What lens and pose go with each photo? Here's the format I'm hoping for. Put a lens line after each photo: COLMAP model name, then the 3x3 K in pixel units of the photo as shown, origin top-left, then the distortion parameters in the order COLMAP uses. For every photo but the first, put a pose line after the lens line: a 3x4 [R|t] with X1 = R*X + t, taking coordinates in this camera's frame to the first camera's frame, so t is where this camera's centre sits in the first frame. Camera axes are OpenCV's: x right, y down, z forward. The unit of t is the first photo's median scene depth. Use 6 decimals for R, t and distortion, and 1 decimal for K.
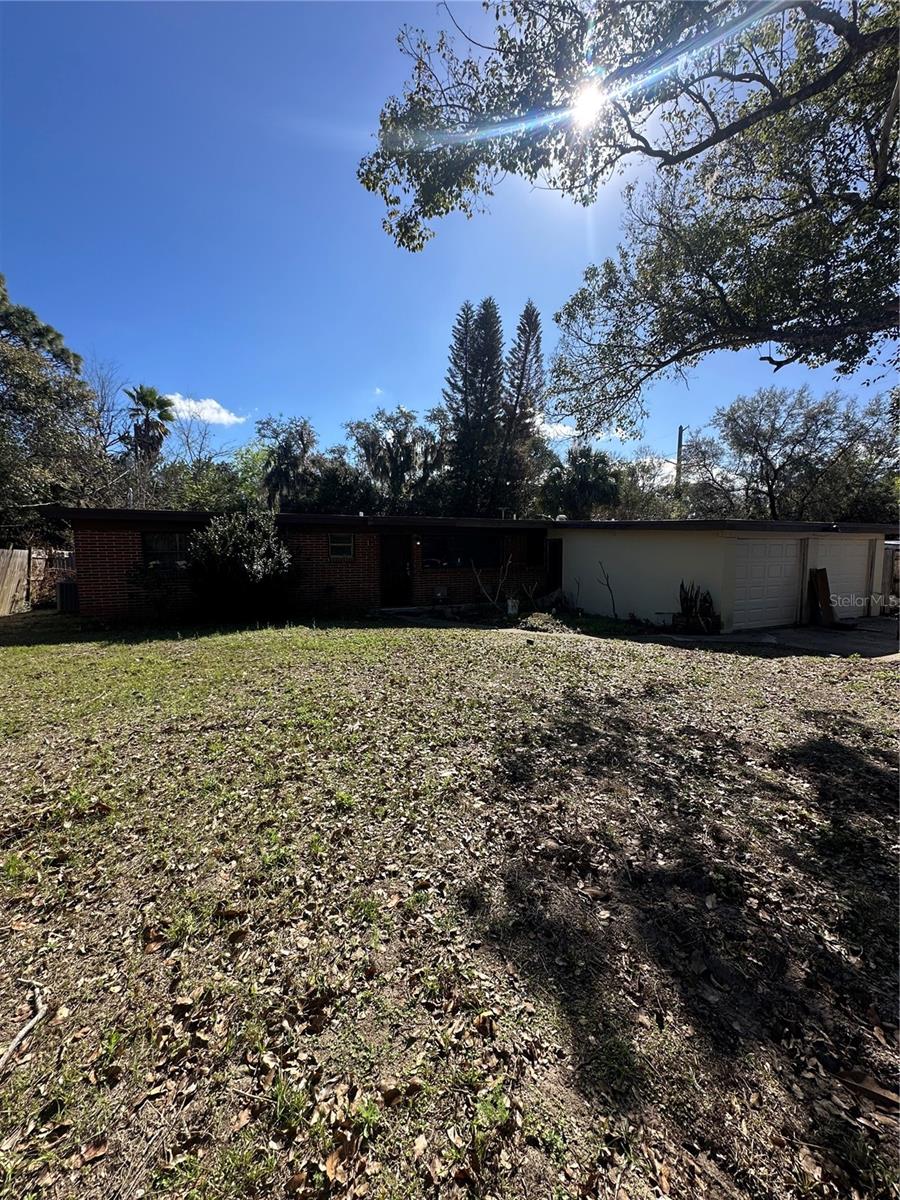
lens RADIAL K [[481.1, 0, 455.4], [0, 481.1, 599.3], [0, 0, 1]] dist [-0.003513, -0.000648]
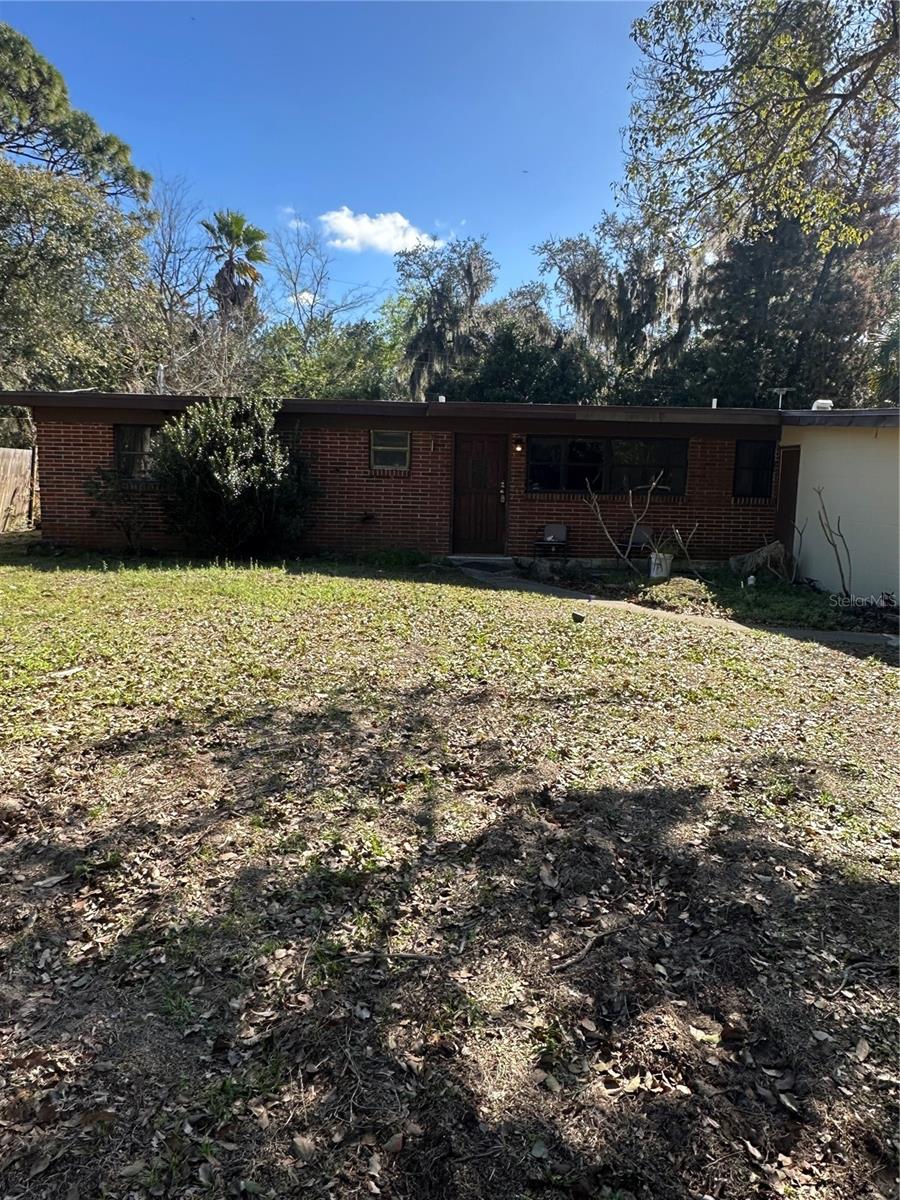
lens RADIAL K [[844.2, 0, 444.9], [0, 844.2, 596.9], [0, 0, 1]] dist [-0.006302, 0.008694]
pose [[0.924934, 0.081079, -0.371381, 0.111513], [-0.062905, 0.996165, 0.060813, 0.003206], [0.374888, -0.032886, 0.926487, 0.002446]]
